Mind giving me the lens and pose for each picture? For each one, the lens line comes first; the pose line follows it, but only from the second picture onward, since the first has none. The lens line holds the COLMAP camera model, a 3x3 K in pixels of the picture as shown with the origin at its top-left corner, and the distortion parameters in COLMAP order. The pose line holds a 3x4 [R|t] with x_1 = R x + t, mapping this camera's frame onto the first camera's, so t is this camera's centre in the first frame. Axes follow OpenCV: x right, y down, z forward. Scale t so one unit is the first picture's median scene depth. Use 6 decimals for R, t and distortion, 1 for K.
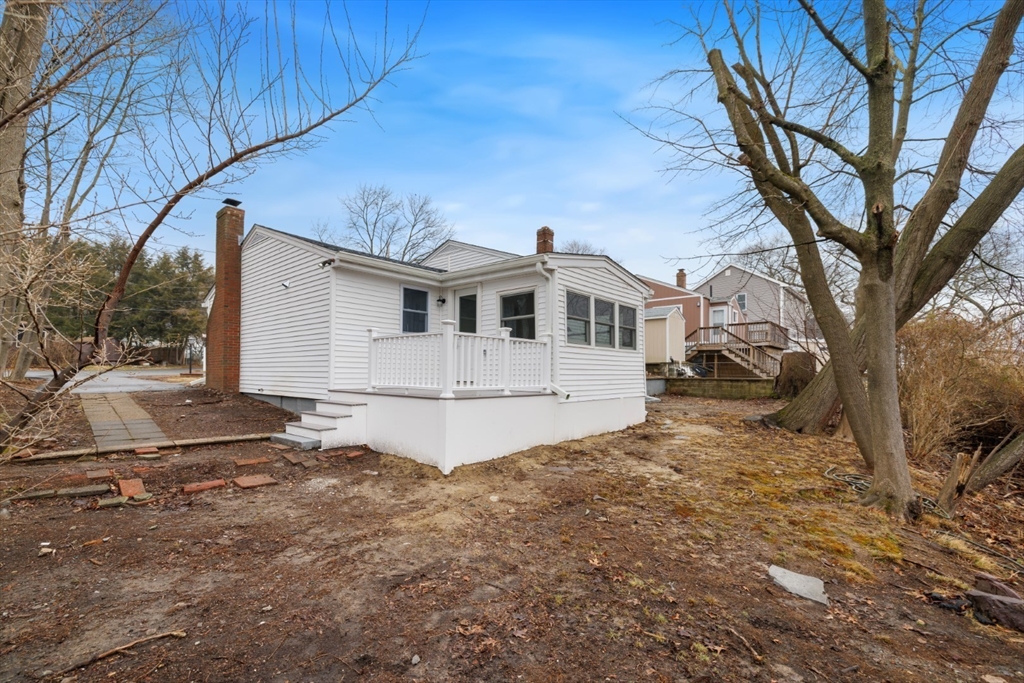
lens RADIAL K [[446.0, 0, 510.5], [0, 446.0, 374.8], [0, 0, 1]] dist [-0.000285, -0.000141]
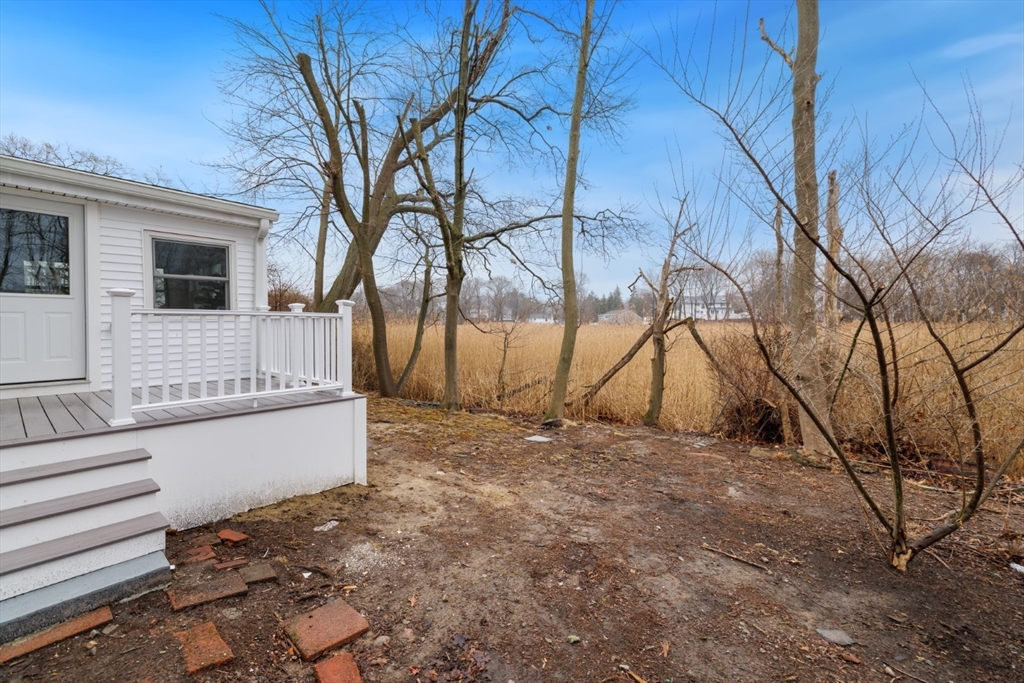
lens RADIAL K [[435.3, 0, 509.8], [0, 435.3, 325.0], [0, 0, 1]] dist [-0.000469, -0.000125]
pose [[-0.036311, -0.007894, 0.999309, -1.201013], [-0.000605, 0.999969, 0.007877, -0.105391], [-0.999340, -0.000318, -0.036314, 0.936884]]
